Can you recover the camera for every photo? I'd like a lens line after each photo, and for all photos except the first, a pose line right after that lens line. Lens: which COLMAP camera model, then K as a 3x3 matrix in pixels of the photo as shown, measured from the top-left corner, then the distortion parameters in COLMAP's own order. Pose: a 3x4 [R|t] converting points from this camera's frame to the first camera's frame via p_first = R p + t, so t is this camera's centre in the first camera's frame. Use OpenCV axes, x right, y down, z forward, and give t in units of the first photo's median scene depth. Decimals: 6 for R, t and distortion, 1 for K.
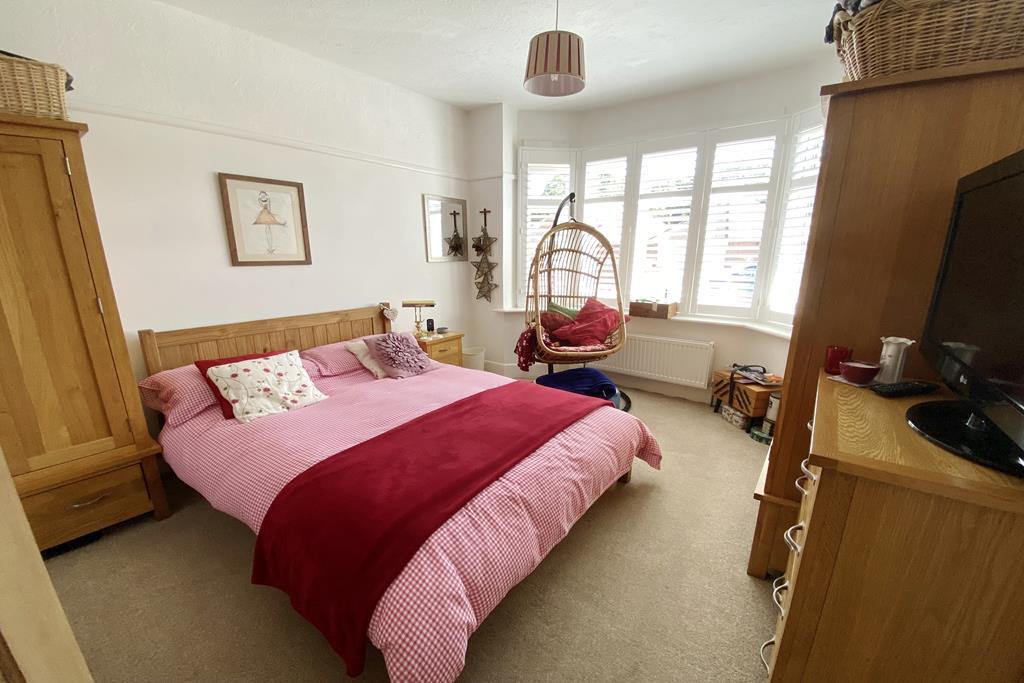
lens RADIAL K [[372.3, 0, 512.0], [0, 372.3, 341.5], [0, 0, 1]] dist [0.000395, -0.000051]
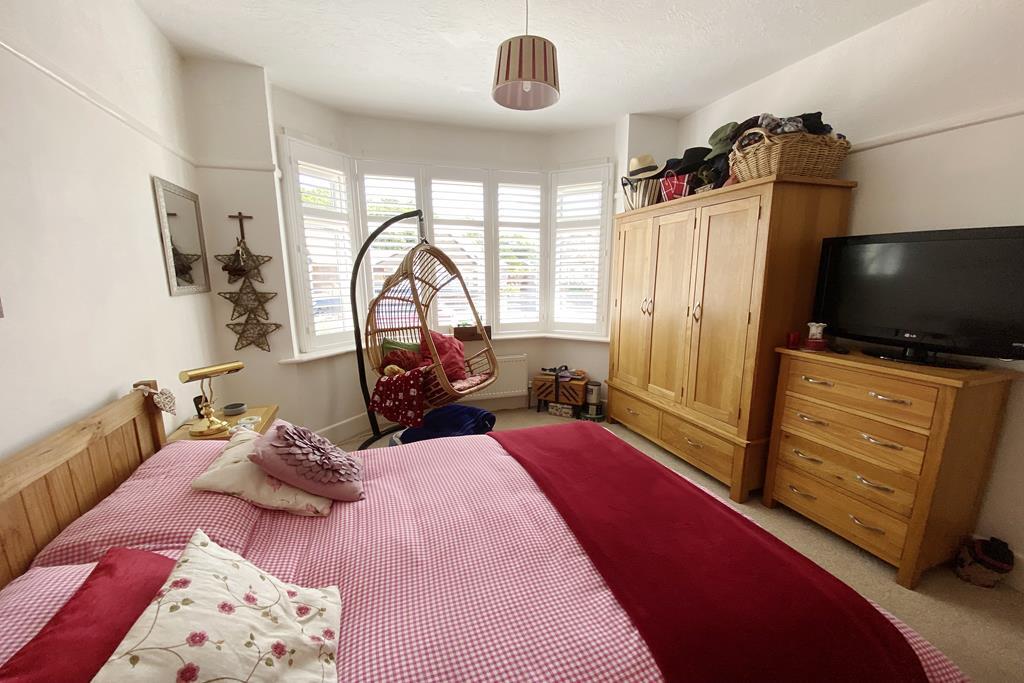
lens RADIAL K [[378.2, 0, 512.0], [0, 378.2, 341.5], [0, 0, 1]] dist [0.000483, -0.000079]
pose [[0.614350, -0.135915, 0.777240, -0.414498], [0.186290, 0.982189, 0.024506, -0.075147], [-0.766727, 0.129737, 0.628727, 0.304513]]
